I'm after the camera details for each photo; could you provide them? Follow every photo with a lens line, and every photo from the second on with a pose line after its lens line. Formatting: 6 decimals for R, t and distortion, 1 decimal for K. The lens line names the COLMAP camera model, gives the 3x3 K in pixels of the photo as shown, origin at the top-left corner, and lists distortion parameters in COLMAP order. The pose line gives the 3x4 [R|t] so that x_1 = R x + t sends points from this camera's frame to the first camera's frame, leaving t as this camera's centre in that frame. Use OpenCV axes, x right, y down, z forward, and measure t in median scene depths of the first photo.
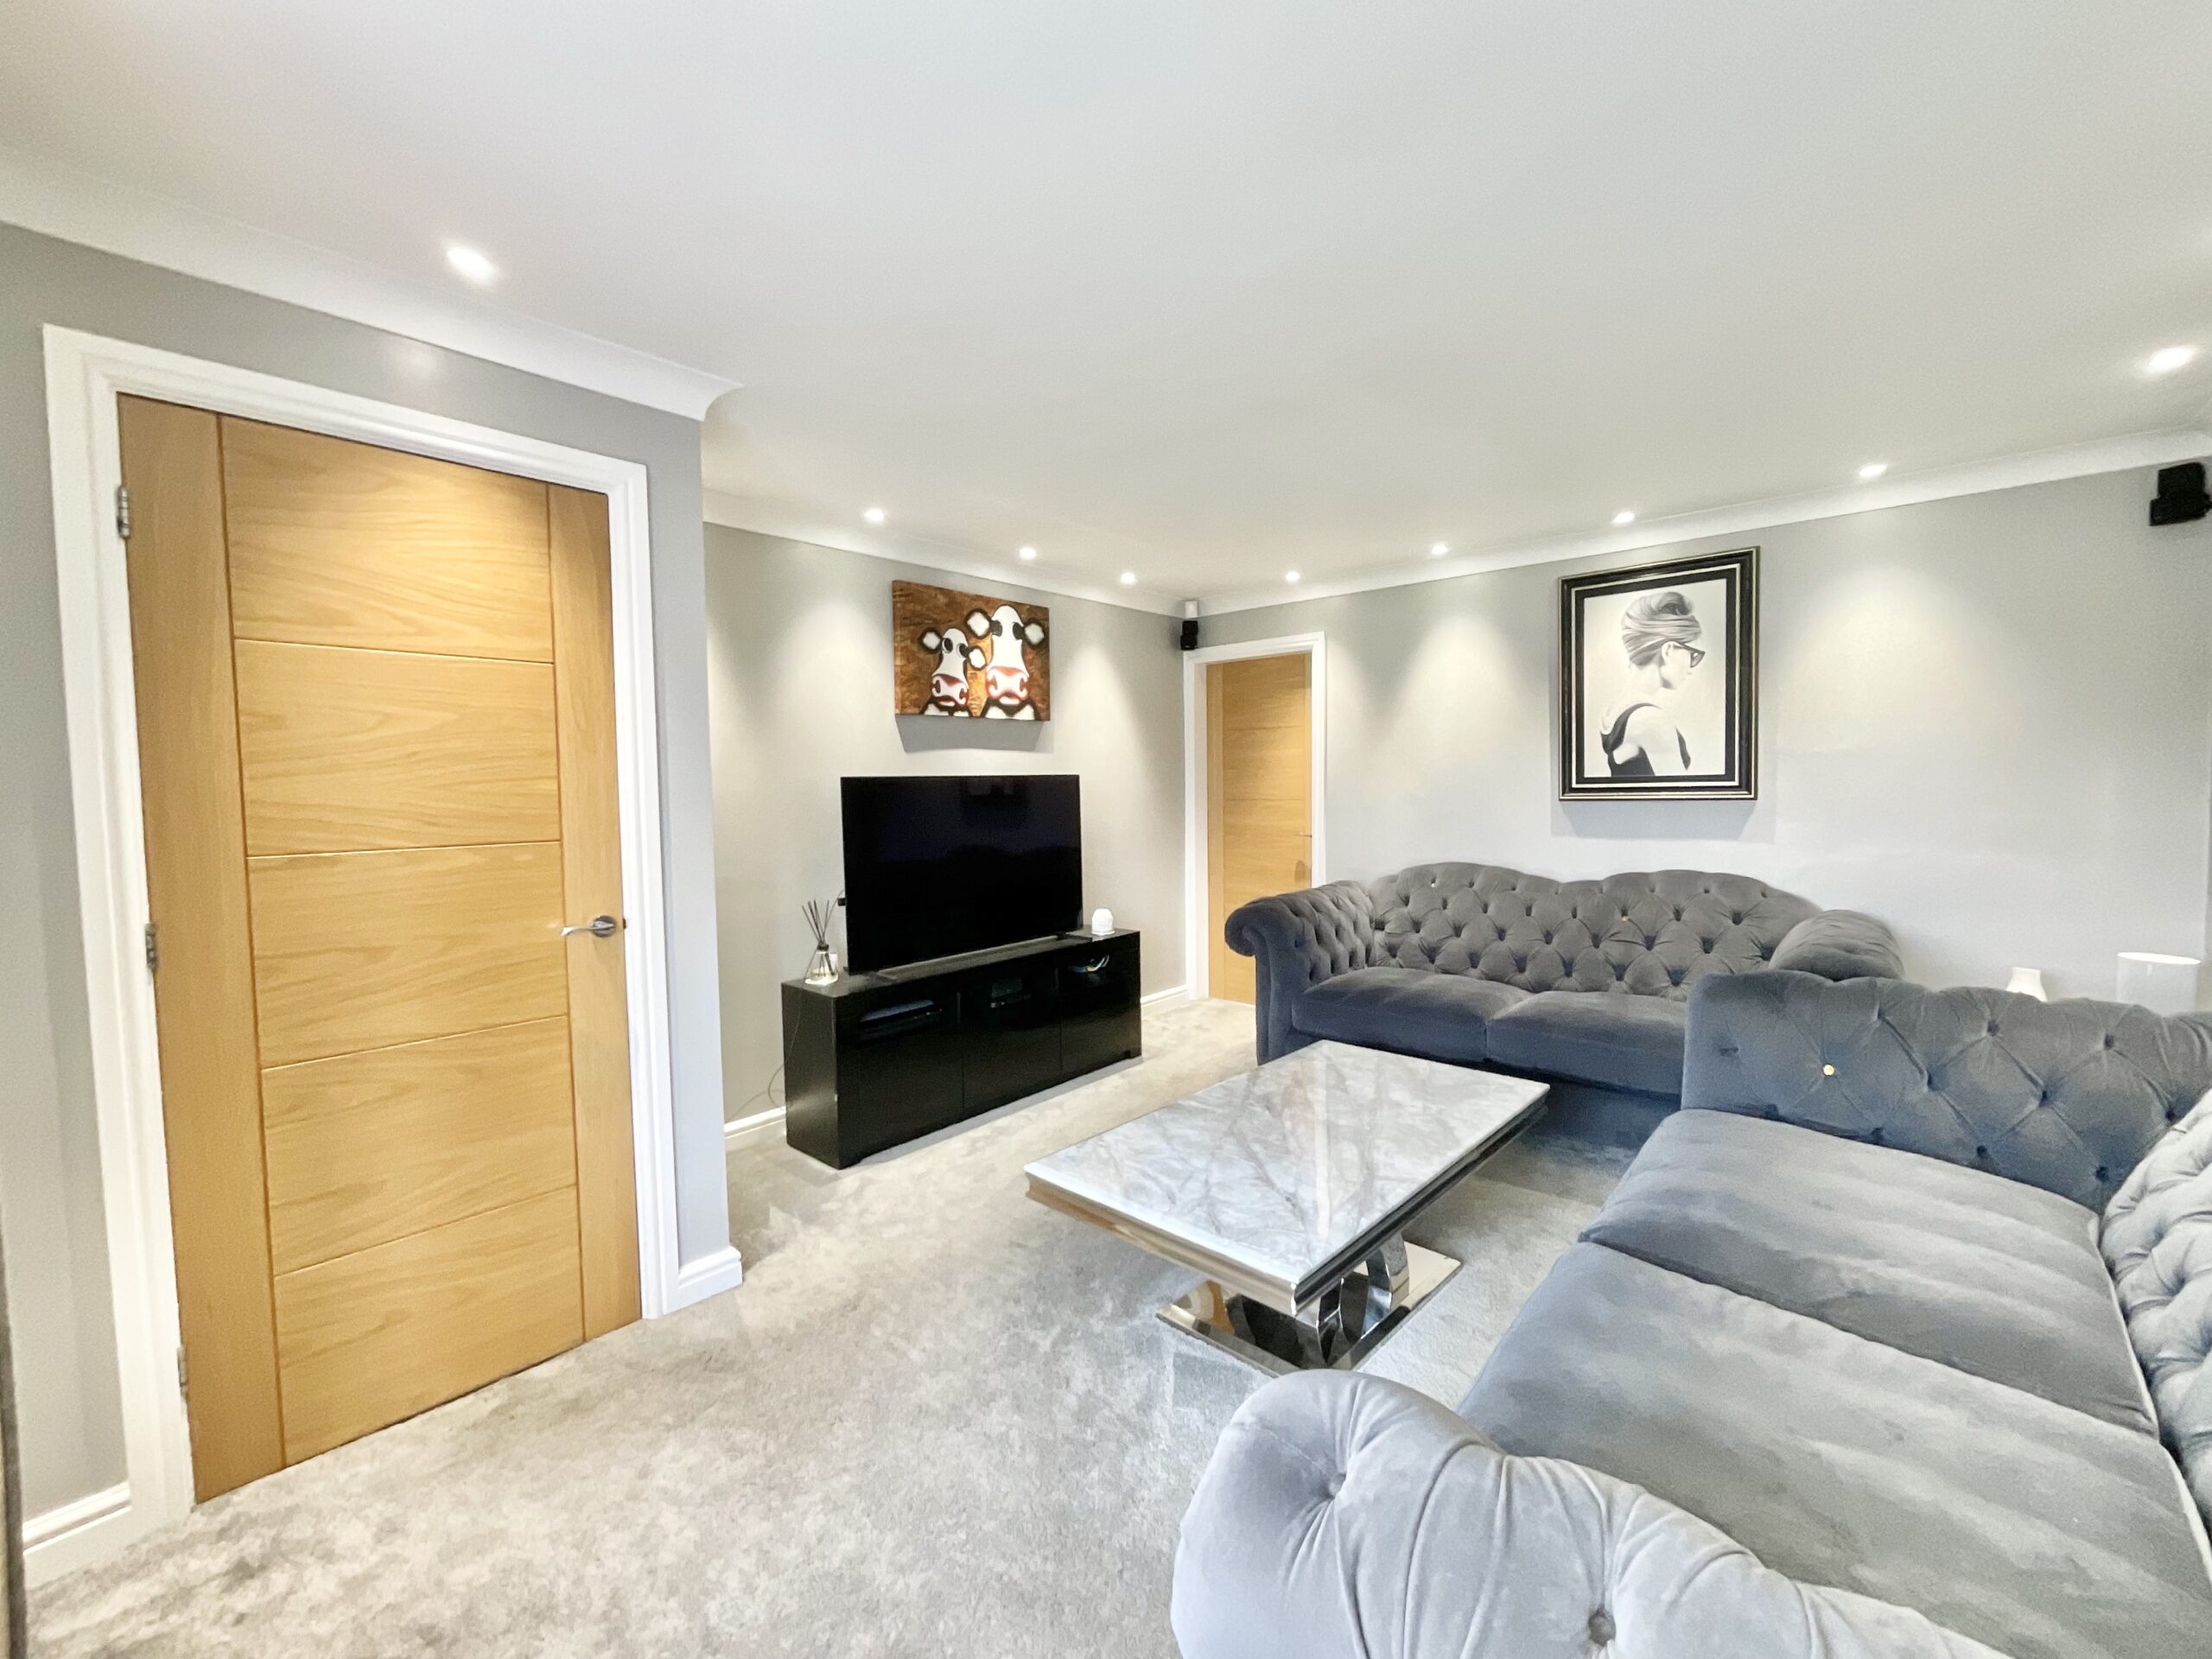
lens RADIAL K [[903.3, 0, 1106.0], [0, 903.3, 829.5], [0, 0, 1]] dist [-0.001804, -0.000195]
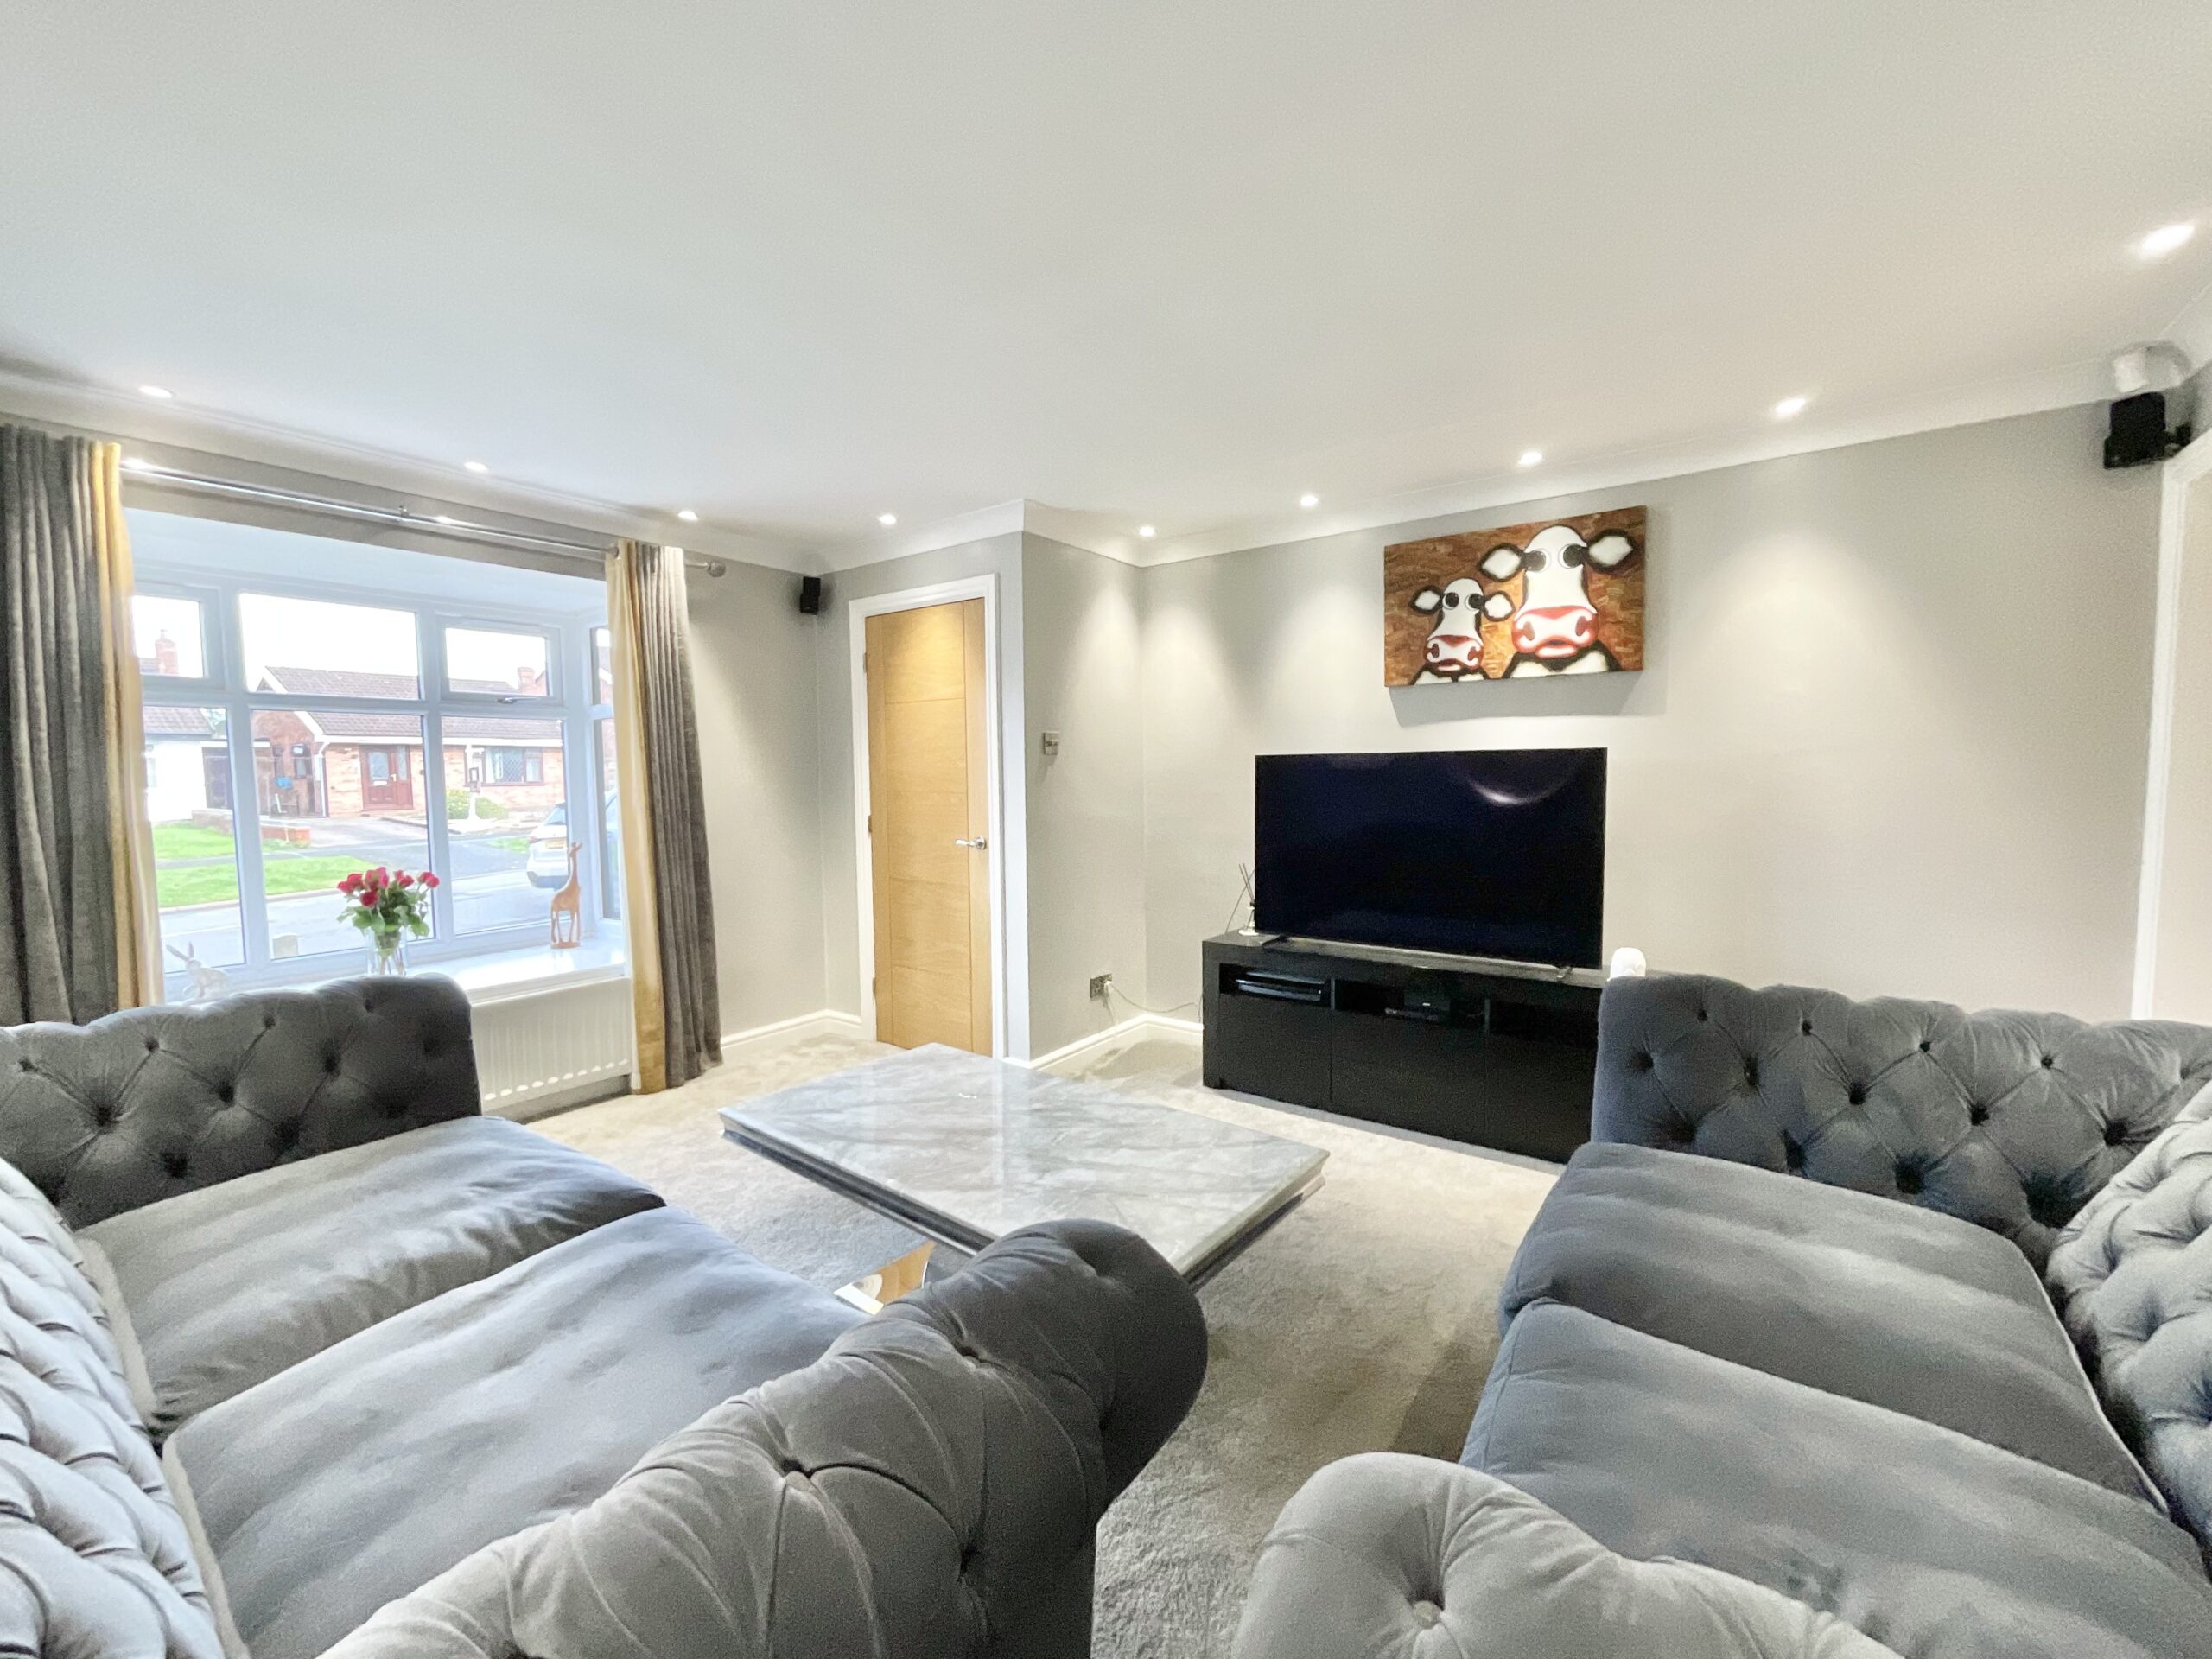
lens RADIAL K [[903.3, 0, 1106.0], [0, 903.3, 829.5], [0, 0, 1]] dist [-0.001804, -0.000195]
pose [[0.086928, 0.083220, -0.992733, 0.687283], [-0.041949, 0.995927, 0.079815, -0.040199], [0.995331, 0.034706, 0.090065, 0.605505]]
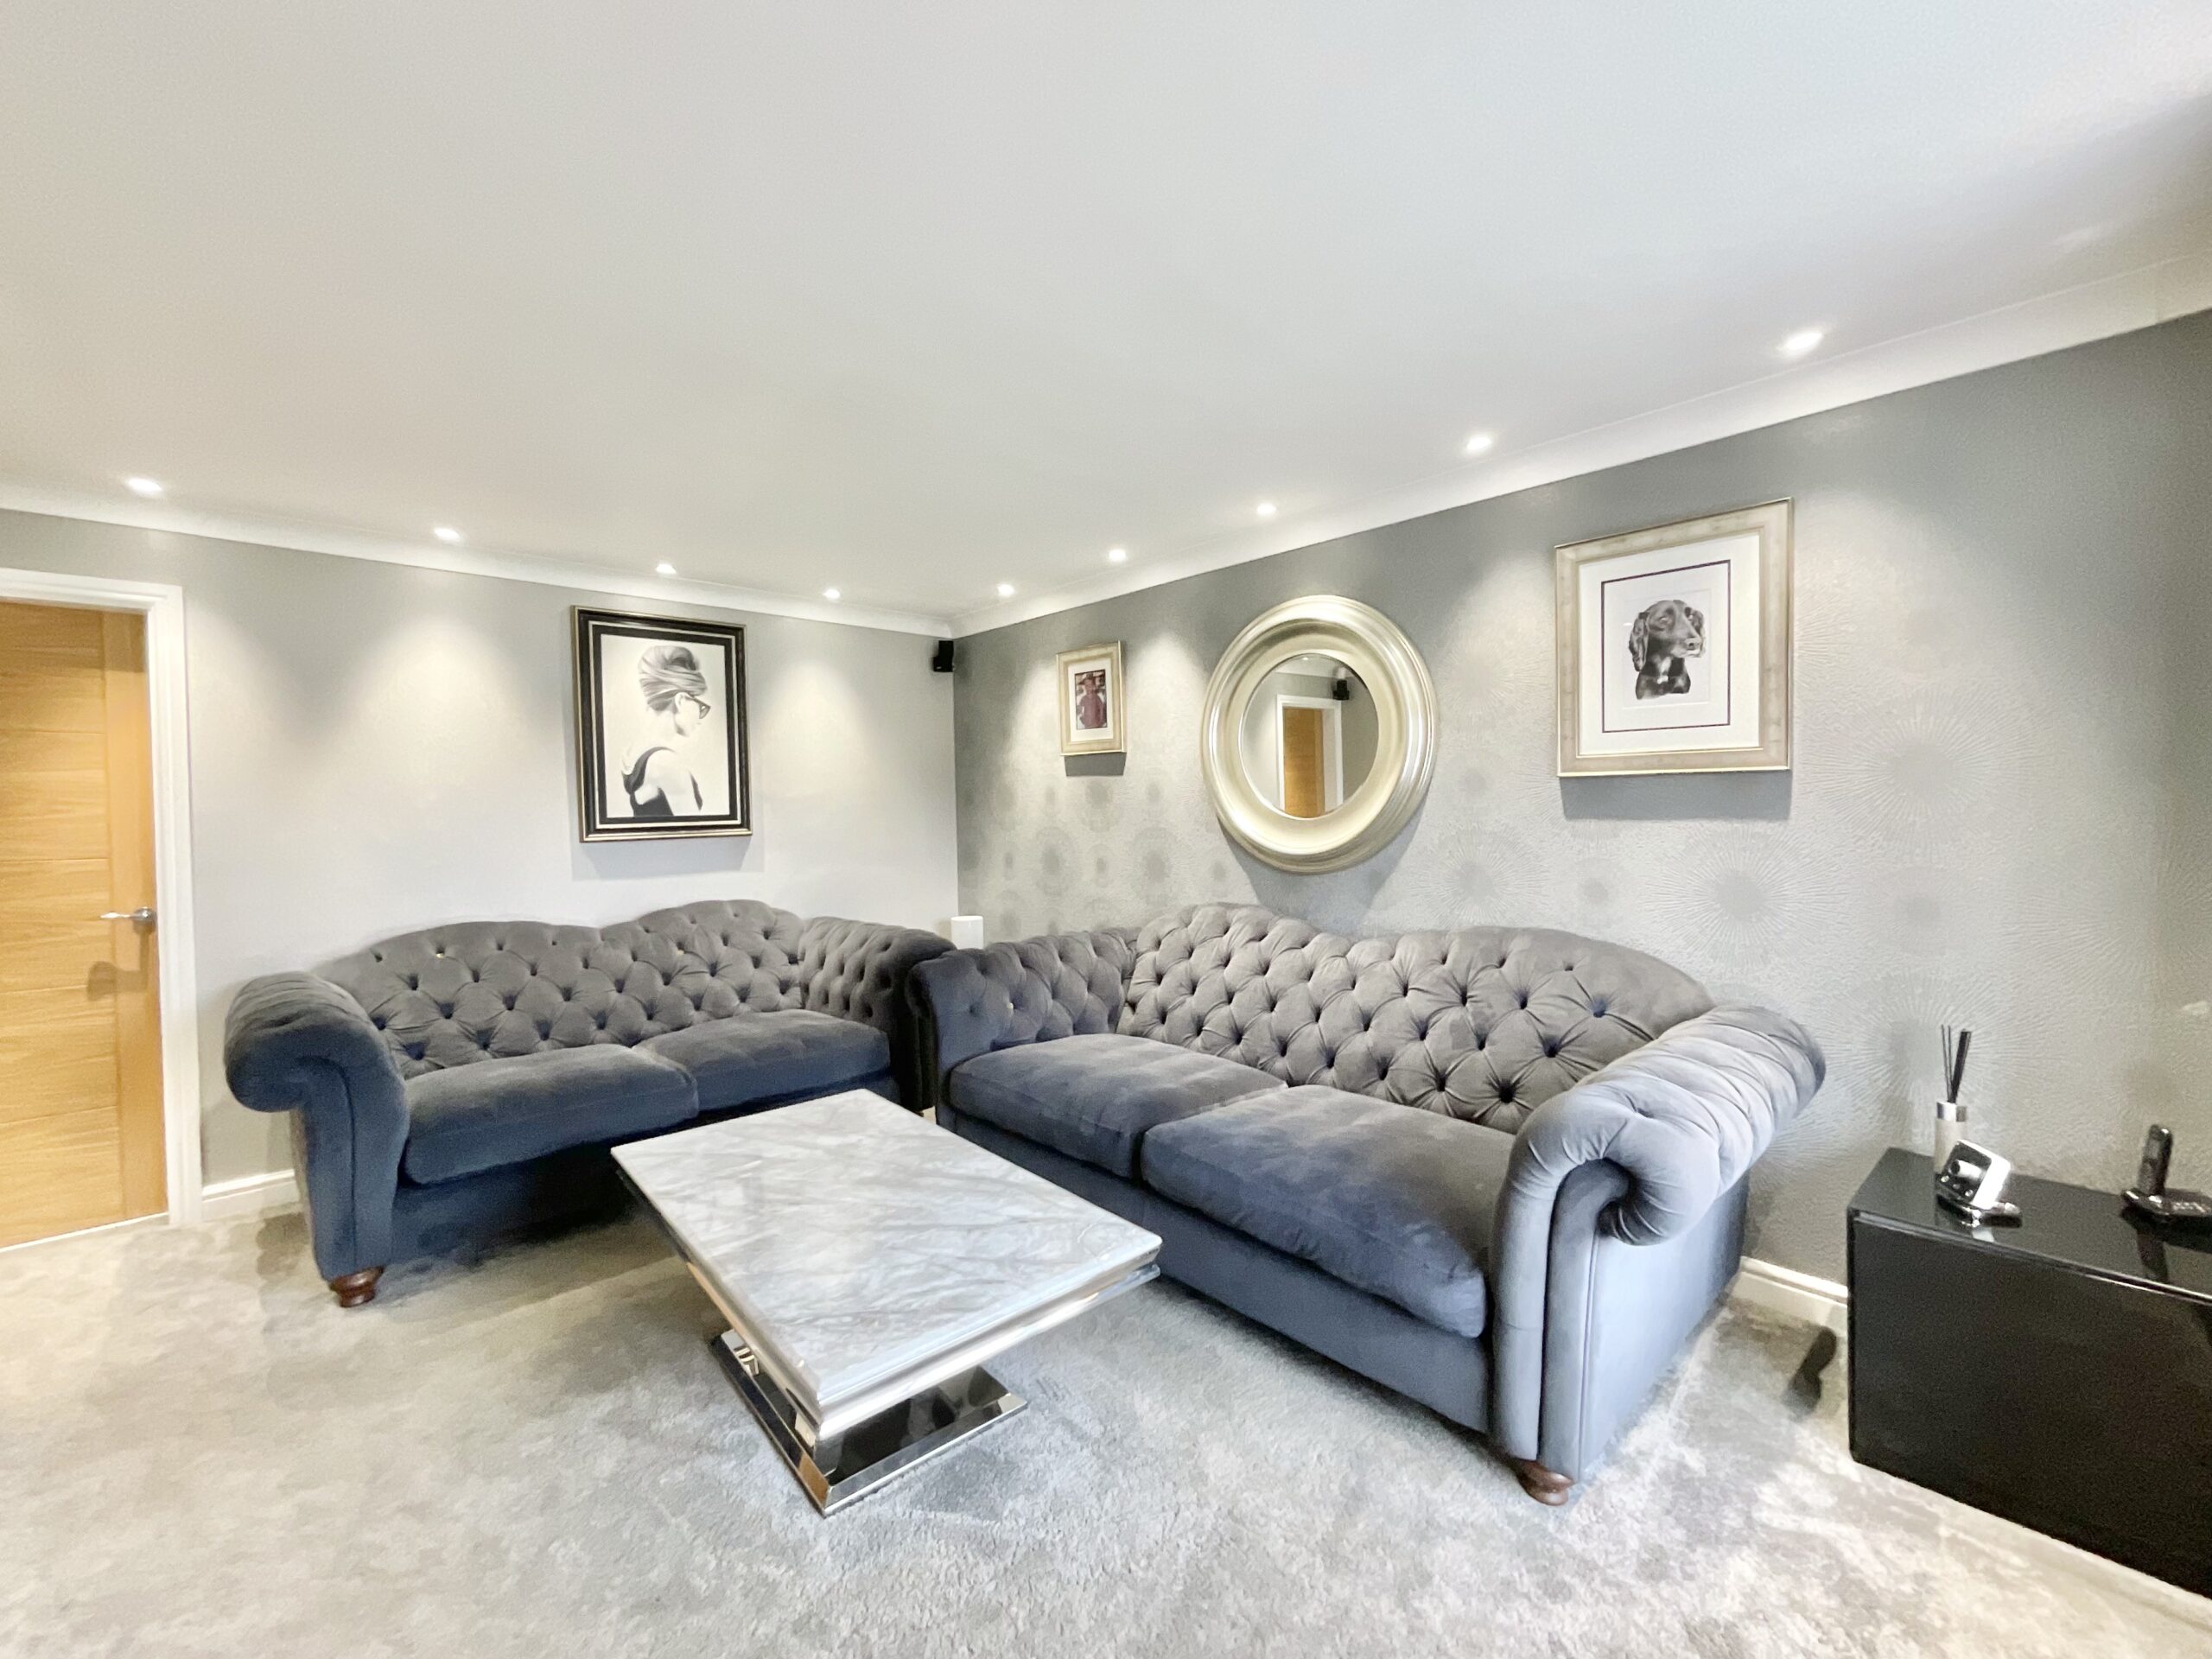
lens RADIAL K [[903.3, 0, 1106.0], [0, 903.3, 829.5], [0, 0, 1]] dist [-0.001804, -0.000195]
pose [[0.109135, -0.012609, 0.993947, -0.385019], [0.065816, 0.997817, 0.005431, -0.015288], [-0.991846, 0.064825, 0.109727, 0.371435]]
